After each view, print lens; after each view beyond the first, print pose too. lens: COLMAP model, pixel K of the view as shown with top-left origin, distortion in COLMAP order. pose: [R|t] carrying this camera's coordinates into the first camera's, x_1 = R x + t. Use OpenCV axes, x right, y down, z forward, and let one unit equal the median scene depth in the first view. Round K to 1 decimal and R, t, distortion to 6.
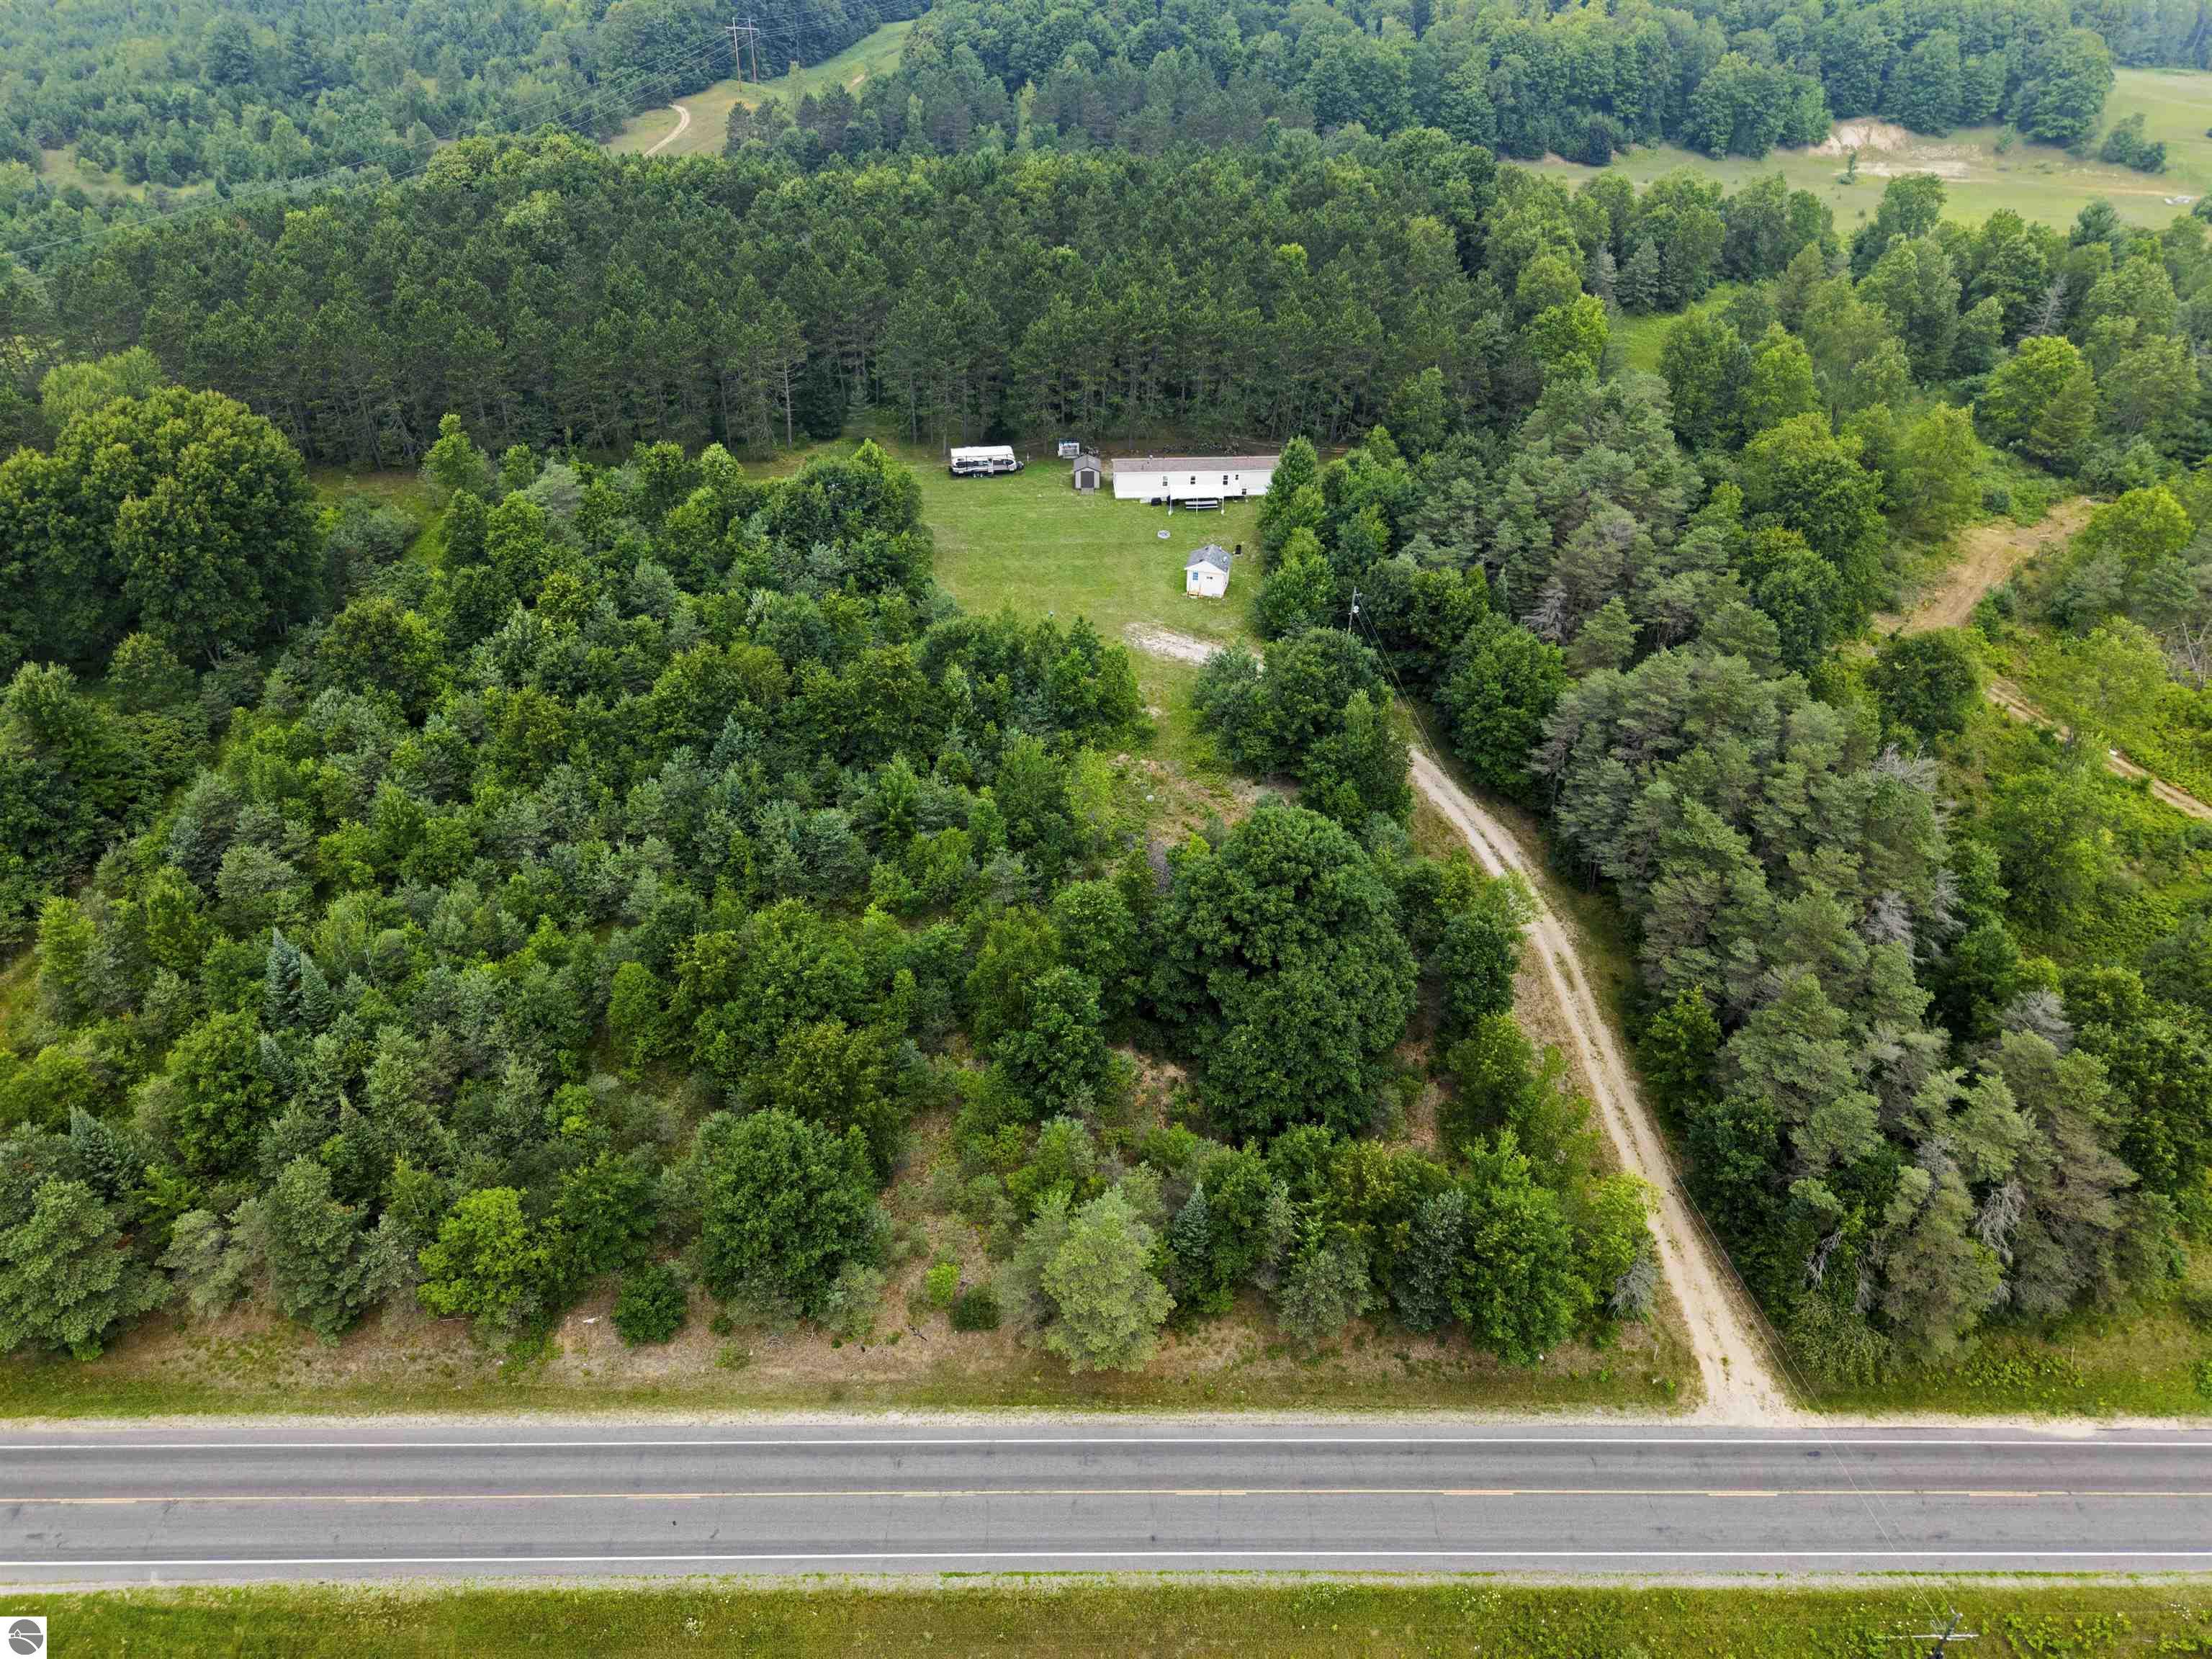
lens RADIAL K [[1442.8, 0, 1072.9], [0, 1442.8, 838.8], [0, 0, 1]] dist [0.059839, -0.083533]
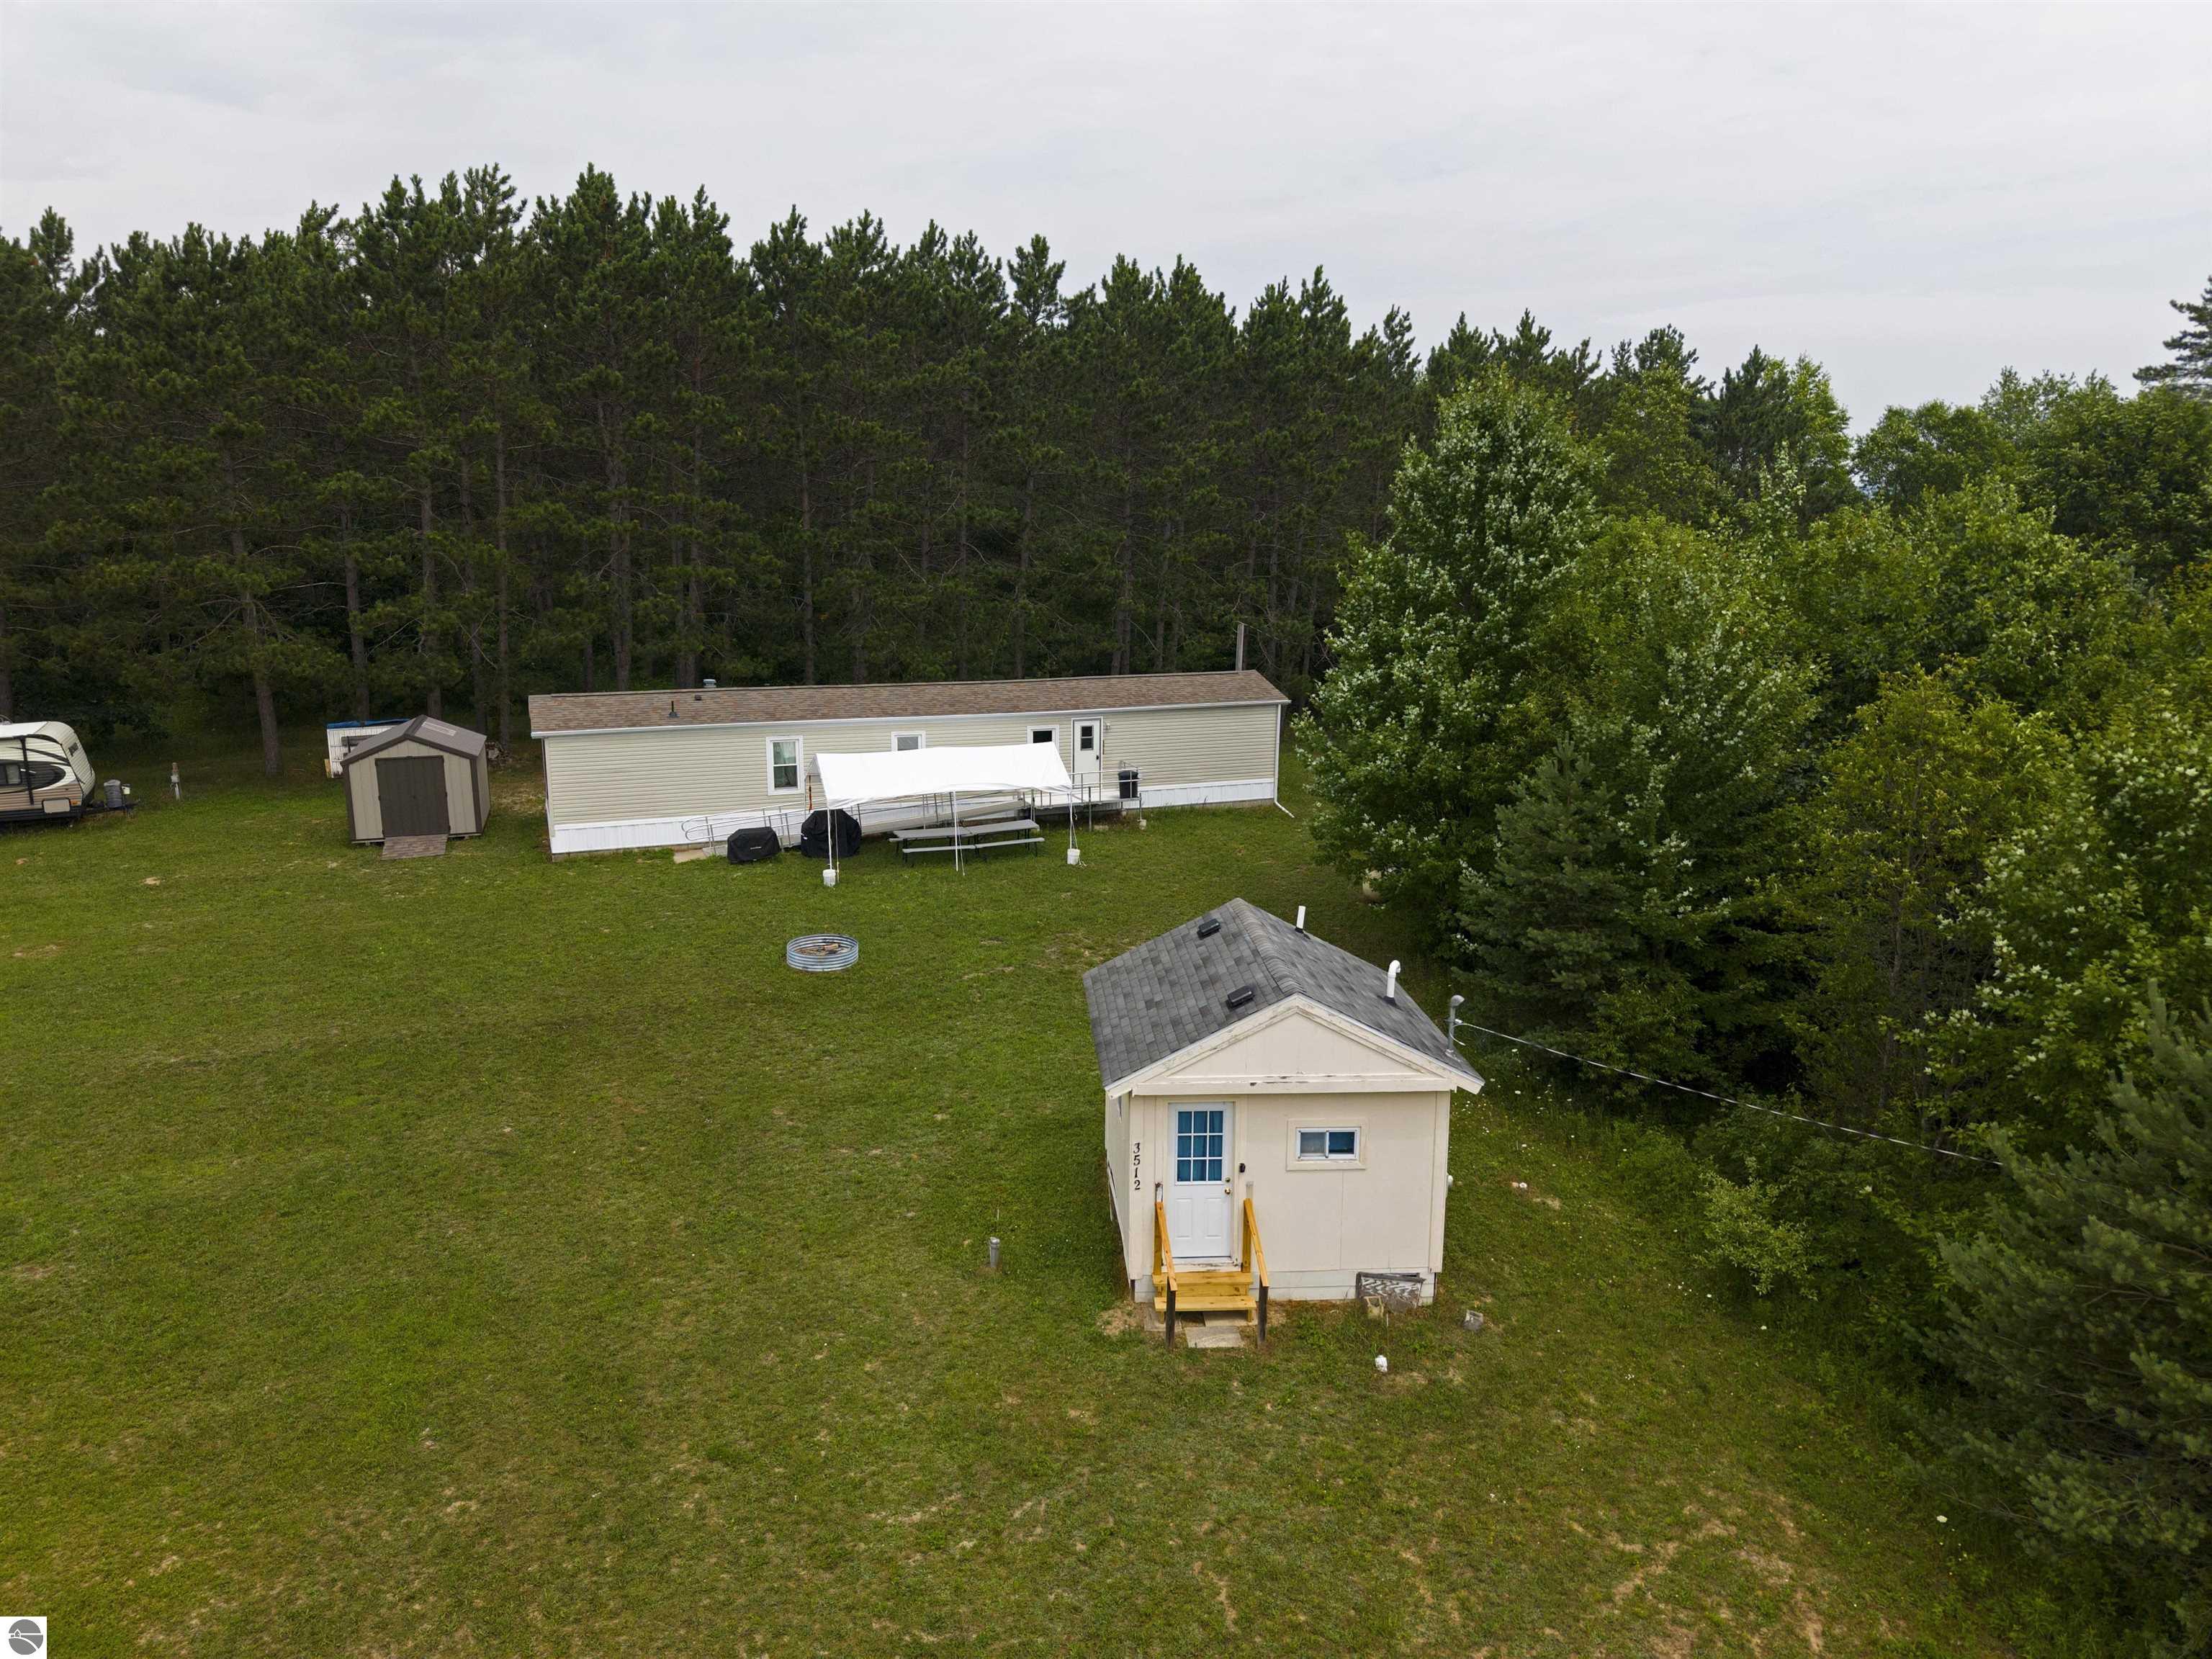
lens RADIAL K [[1442.8, 0, 1072.9], [0, 1442.8, 838.8], [0, 0, 1]] dist [0.059839, -0.083533]
pose [[0.950756, -0.063737, 0.303317, 0.053579], [0.180606, 0.909240, -0.375053, -0.205841], [-0.251884, 0.411364, 0.875976, 1.130967]]
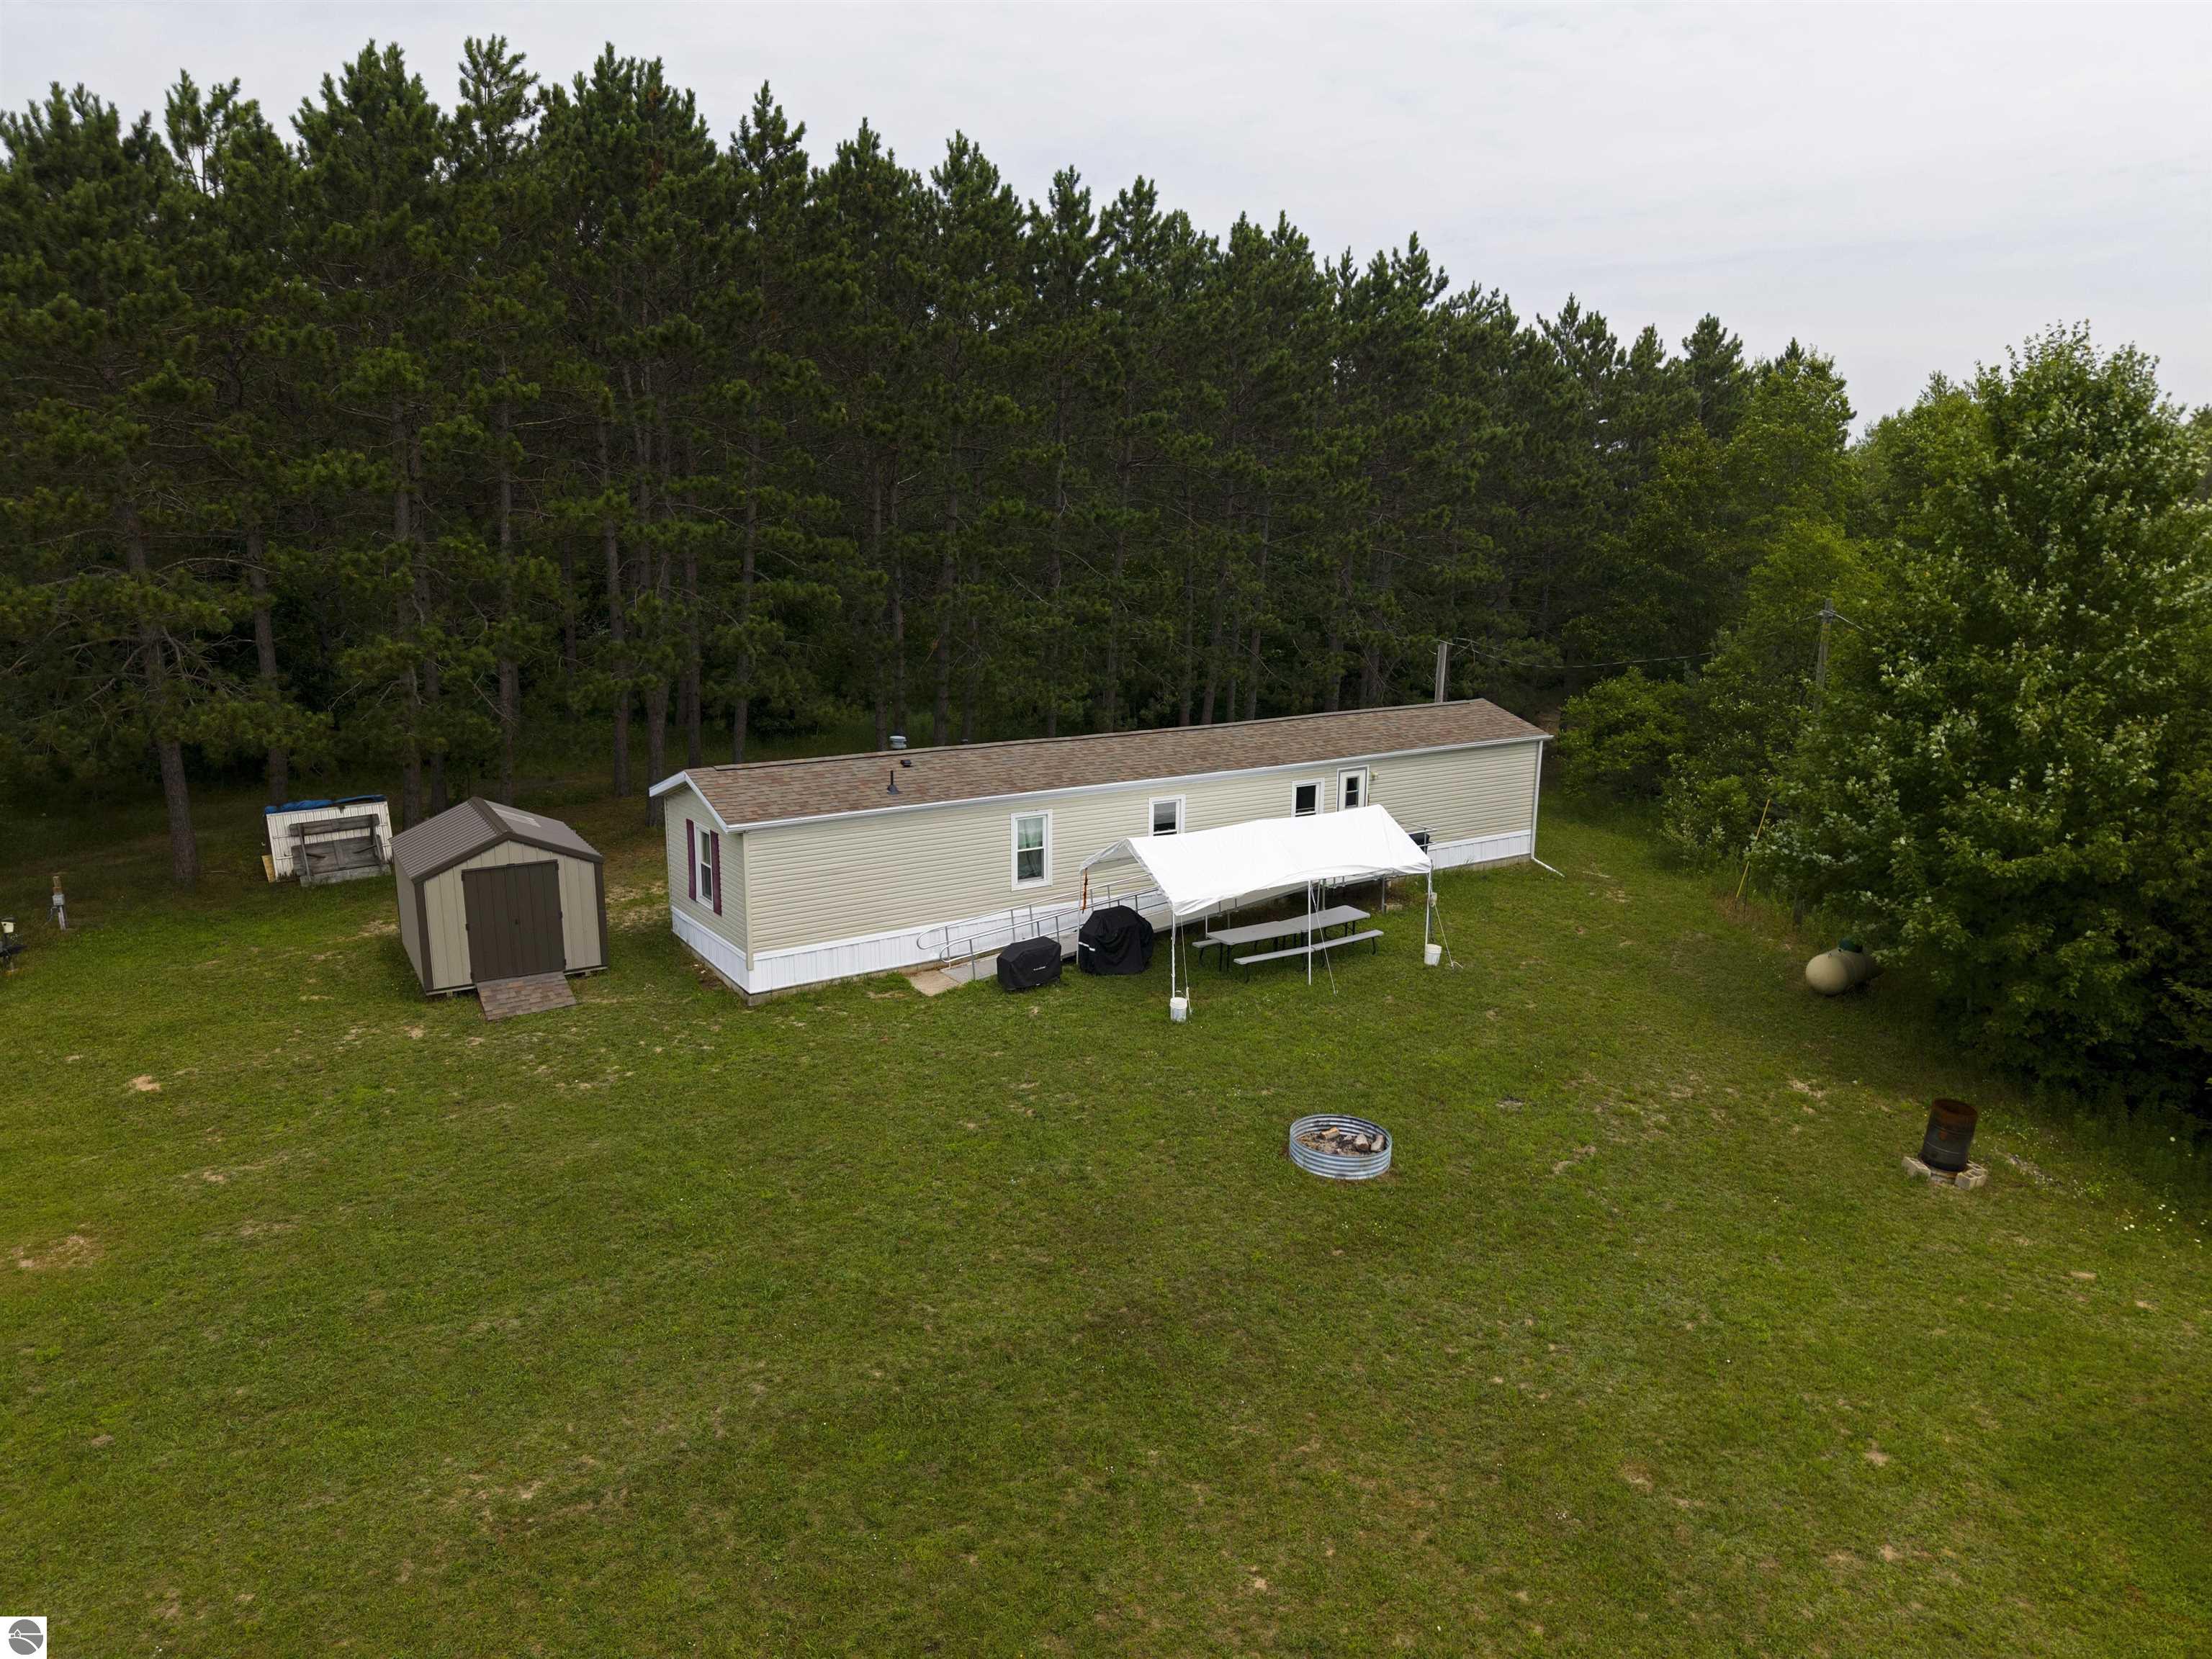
lens RADIAL K [[1442.8, 0, 1072.9], [0, 1442.8, 838.8], [0, 0, 1]] dist [0.059839, -0.083533]
pose [[0.860798, -0.105920, 0.497803, -0.020321], [0.296657, 0.899185, -0.321653, -0.273287], [-0.413548, 0.424555, 0.805439, 1.222271]]
